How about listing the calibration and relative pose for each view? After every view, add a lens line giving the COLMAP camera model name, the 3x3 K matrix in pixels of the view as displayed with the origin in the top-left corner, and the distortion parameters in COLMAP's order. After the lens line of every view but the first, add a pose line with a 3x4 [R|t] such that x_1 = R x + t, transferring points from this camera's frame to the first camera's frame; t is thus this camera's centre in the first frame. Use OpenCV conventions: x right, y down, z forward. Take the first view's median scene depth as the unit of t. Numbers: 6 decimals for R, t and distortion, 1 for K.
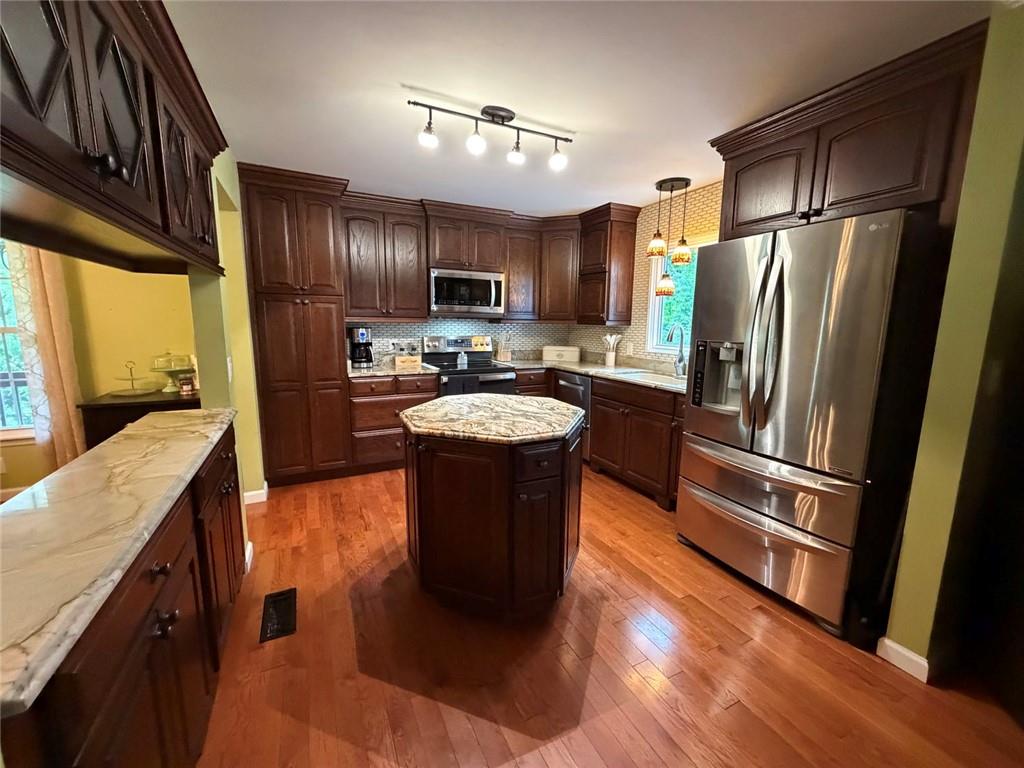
lens RADIAL K [[406.3, 0, 512.7], [0, 406.3, 381.6], [0, 0, 1]] dist [-0.006522, 0.000783]
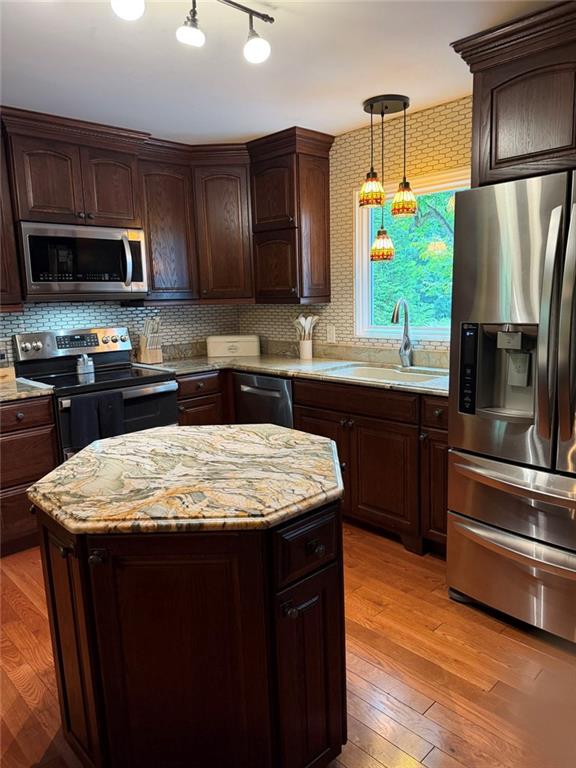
lens RADIAL K [[536.4, 0, 295.3], [0, 536.4, 381.3], [0, 0, 1]] dist [0.044841, -0.058247]
pose [[0.949325, -0.089406, 0.301312, -0.092162], [0.084746, 0.995994, 0.028529, -0.037572], [-0.302656, -0.001548, 0.953099, 0.131257]]
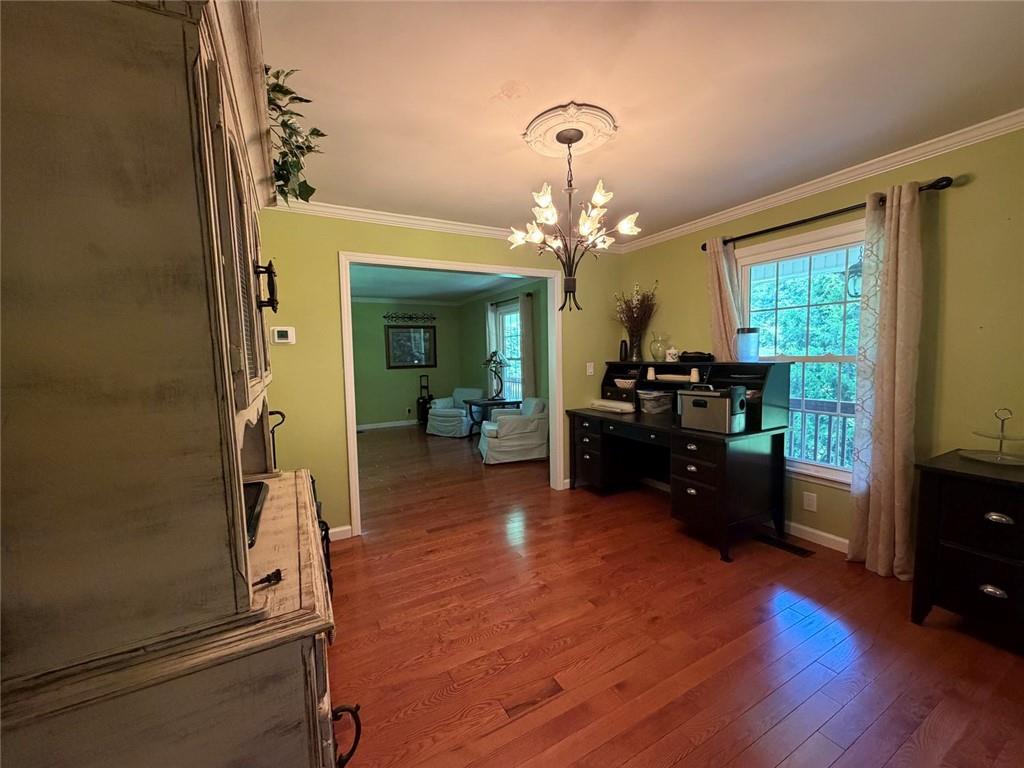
lens RADIAL K [[406.3, 0, 509.1], [0, 406.3, 386.9], [0, 0, 1]] dist [-0.006522, 0.000783]
pose [[0.027855, 0.065224, -0.997482, -0.322182], [-0.123772, 0.990415, 0.061305, -0.024756], [0.991920, 0.121753, 0.035661, 0.201861]]
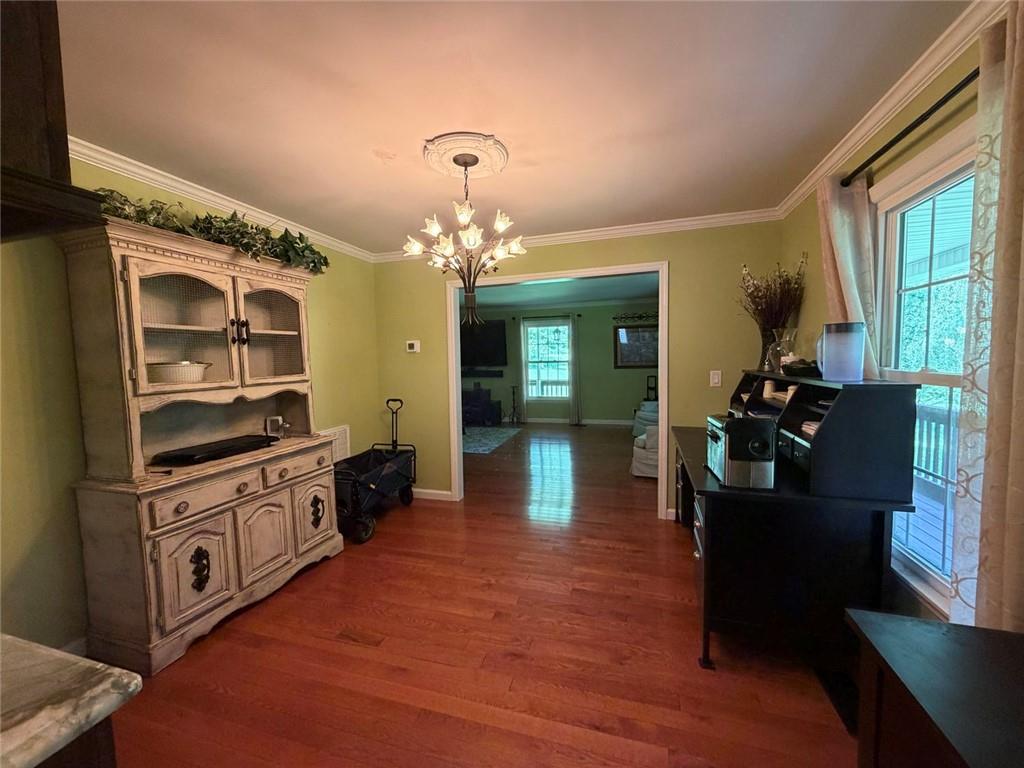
lens RADIAL K [[406.3, 0, 510.8], [0, 406.3, 386.0], [0, 0, 1]] dist [-0.006522, 0.000783]
pose [[-0.696774, 0.052169, -0.715391, -0.533907], [-0.091898, 0.982640, 0.161164, -0.136406], [0.711380, 0.178038, -0.679883, 0.853921]]
